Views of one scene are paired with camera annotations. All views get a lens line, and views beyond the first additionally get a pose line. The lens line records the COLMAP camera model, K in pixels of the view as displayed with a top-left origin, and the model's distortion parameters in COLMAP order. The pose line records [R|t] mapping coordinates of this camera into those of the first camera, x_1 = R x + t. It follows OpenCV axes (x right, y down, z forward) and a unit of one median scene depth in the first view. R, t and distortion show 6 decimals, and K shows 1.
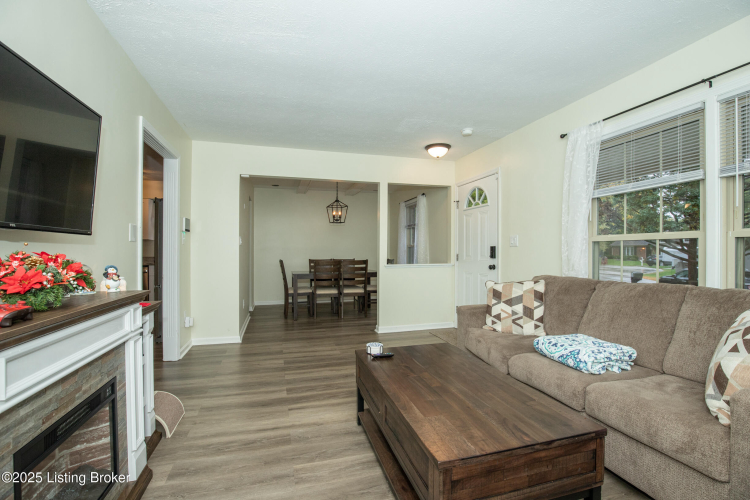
lens RADIAL K [[343.2, 0, 375.0], [0, 343.2, 250.0], [0, 0, 1]] dist [-0.019383, 0.000235]
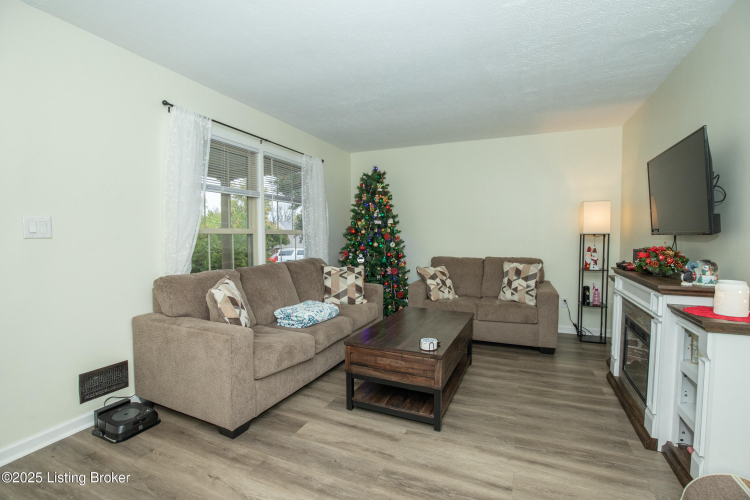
lens RADIAL K [[343.2, 0, 375.0], [0, 343.2, 250.0], [0, 0, 1]] dist [-0.019383, 0.000235]
pose [[-0.767804, -0.027776, 0.640082, -0.536285], [-0.004217, 0.999257, 0.038303, -0.025868], [-0.640671, 0.026710, -0.767351, 1.949182]]
